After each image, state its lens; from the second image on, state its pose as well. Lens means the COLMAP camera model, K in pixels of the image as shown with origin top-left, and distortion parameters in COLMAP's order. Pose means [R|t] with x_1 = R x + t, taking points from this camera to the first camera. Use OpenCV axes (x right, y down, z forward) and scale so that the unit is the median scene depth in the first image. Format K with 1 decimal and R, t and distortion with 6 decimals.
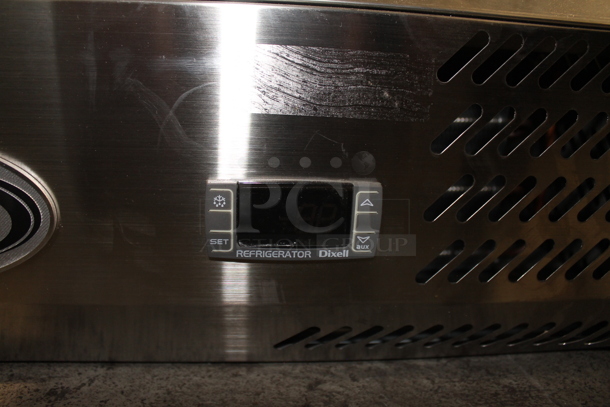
lens RADIAL K [[513.8, 0, 305.2], [0, 513.8, 199.7], [0, 0, 1]] dist [-0.137257, 0.088023]
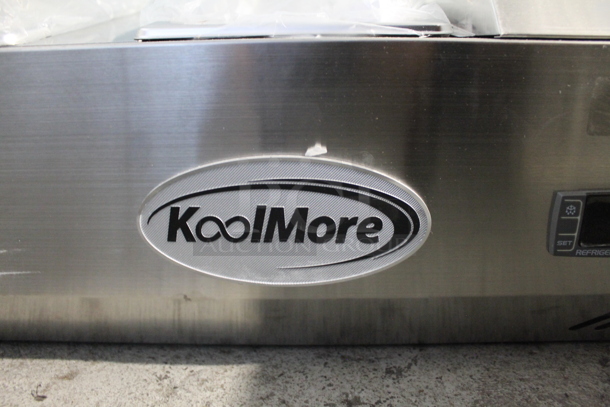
lens RADIAL K [[513.8, 0, 302.9], [0, 513.8, 207.7], [0, 0, 1]] dist [-0.137257, 0.088023]
pose [[0.996385, -0.005699, -0.084761, -0.690795], [0.009625, 0.998896, 0.045979, -0.061815], [0.084406, -0.046629, 0.995340, -0.224437]]
